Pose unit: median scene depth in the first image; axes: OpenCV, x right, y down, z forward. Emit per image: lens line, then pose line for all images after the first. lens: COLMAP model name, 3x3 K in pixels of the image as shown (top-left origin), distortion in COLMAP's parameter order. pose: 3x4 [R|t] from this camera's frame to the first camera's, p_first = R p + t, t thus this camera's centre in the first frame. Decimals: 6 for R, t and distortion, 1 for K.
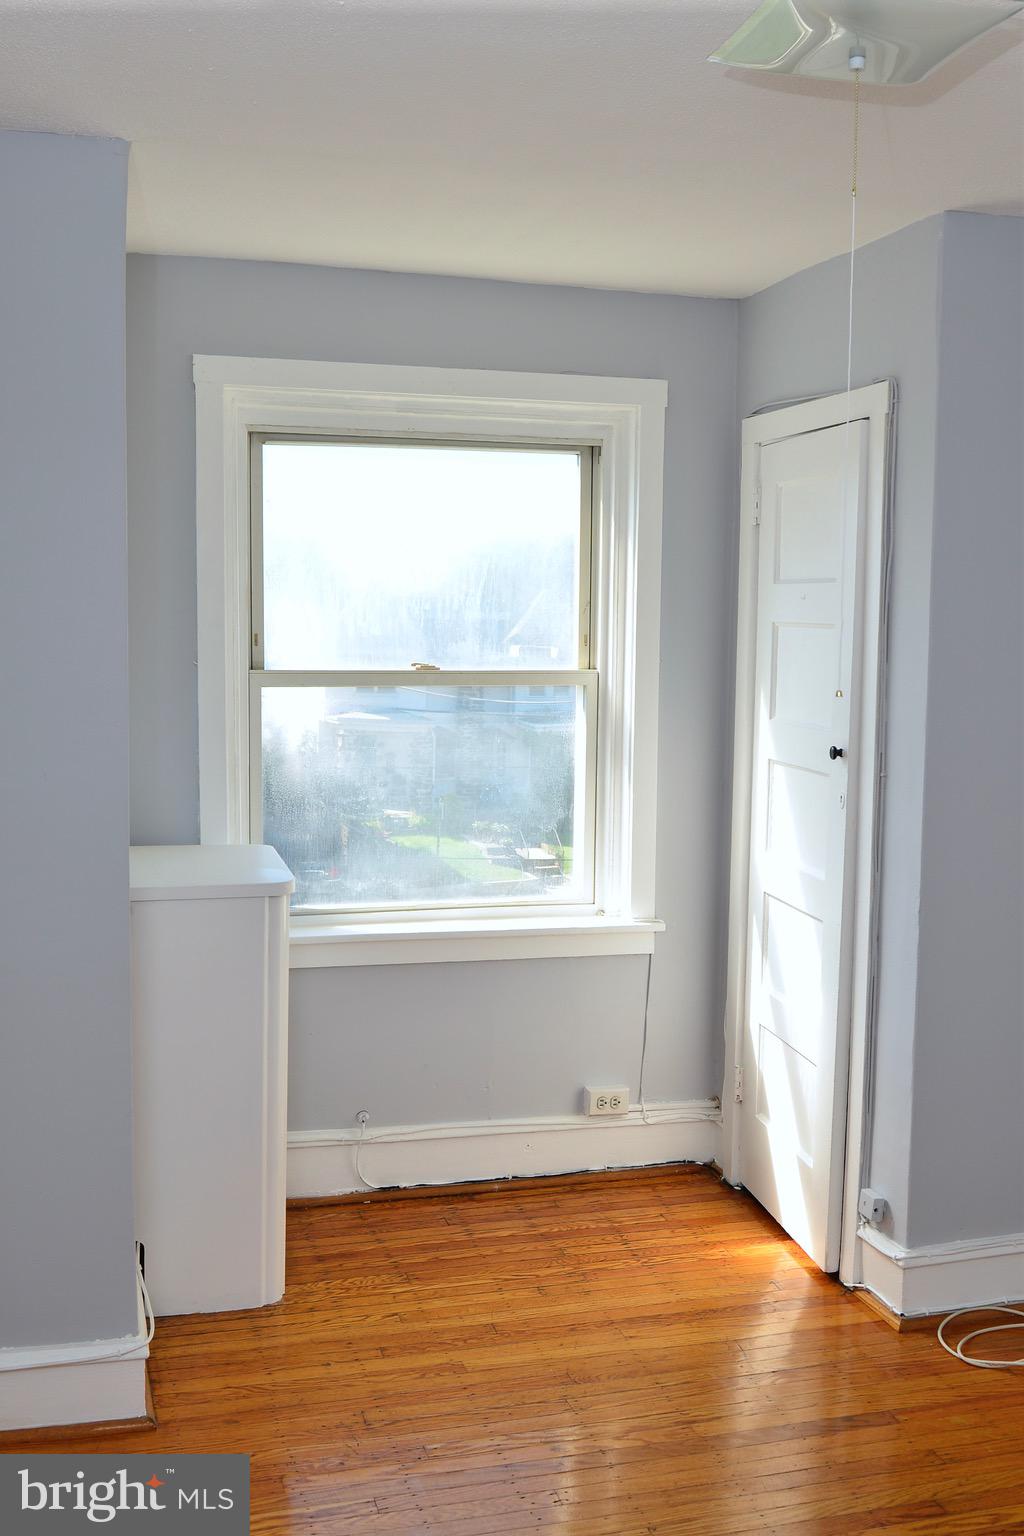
lens RADIAL K [[1545.3, 0, 504.6], [0, 1545.3, 797.4], [0, 0, 1]] dist [-0.027957, -0.011487]
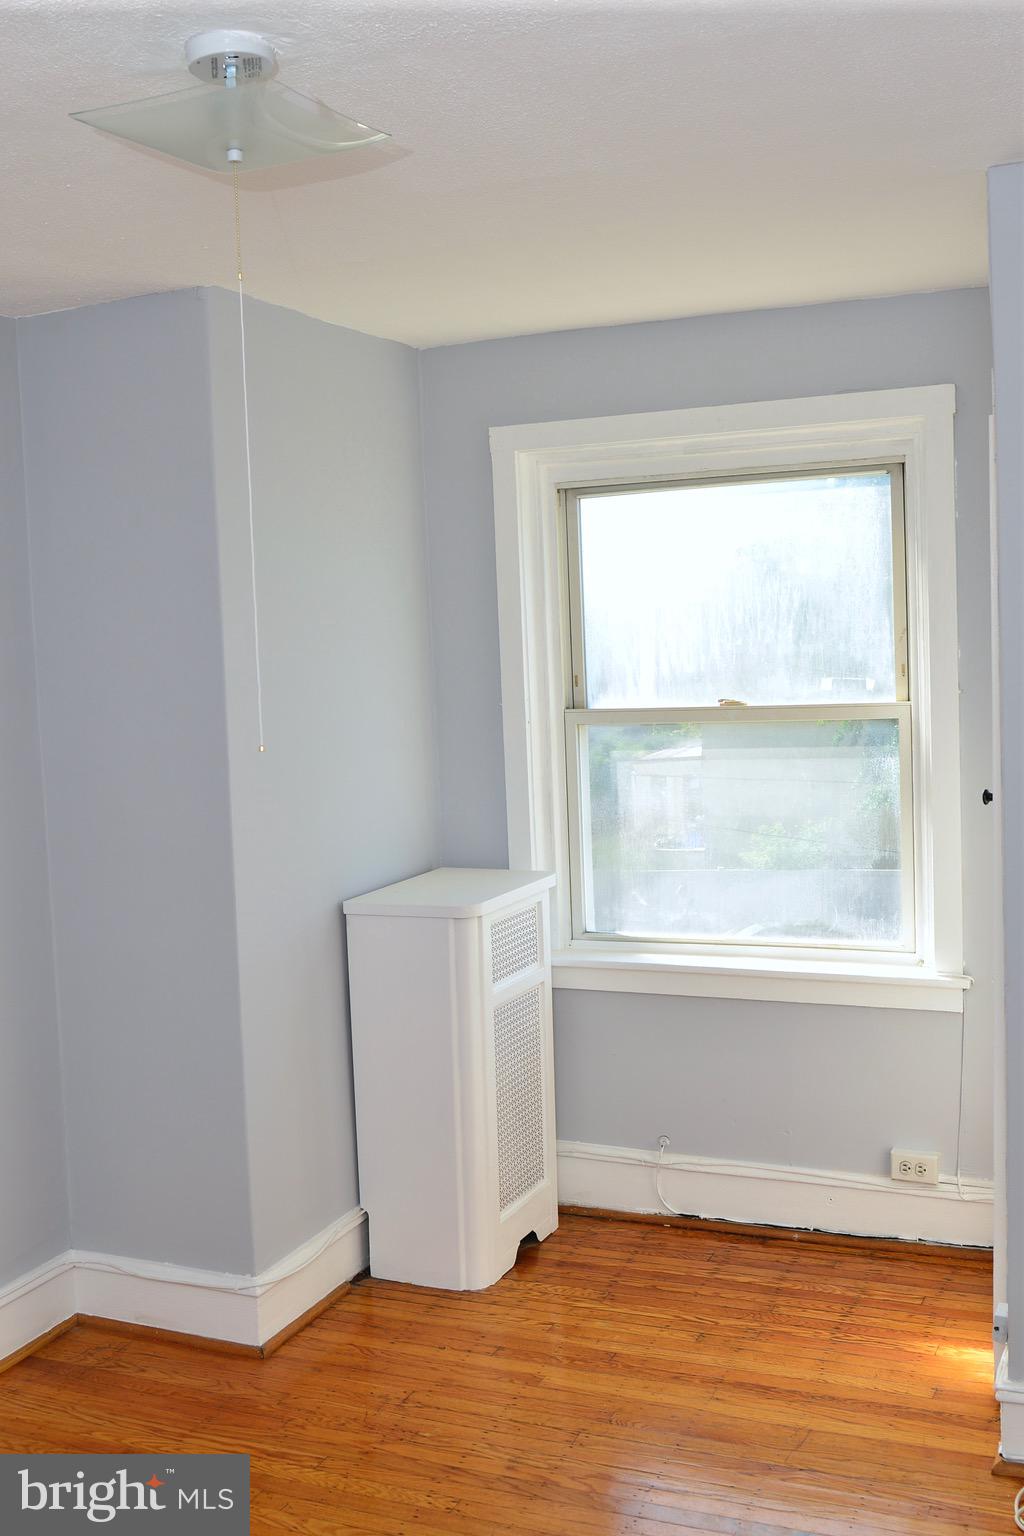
lens RADIAL K [[1545.3, 0, 504.6], [0, 1545.3, 797.4], [0, 0, 1]] dist [-0.027957, -0.011487]
pose [[0.785428, 0.017585, -0.618703, 0.460709], [-0.025285, 0.999673, -0.003685, -0.015706], [0.618437, 0.018538, 0.785616, 0.124685]]
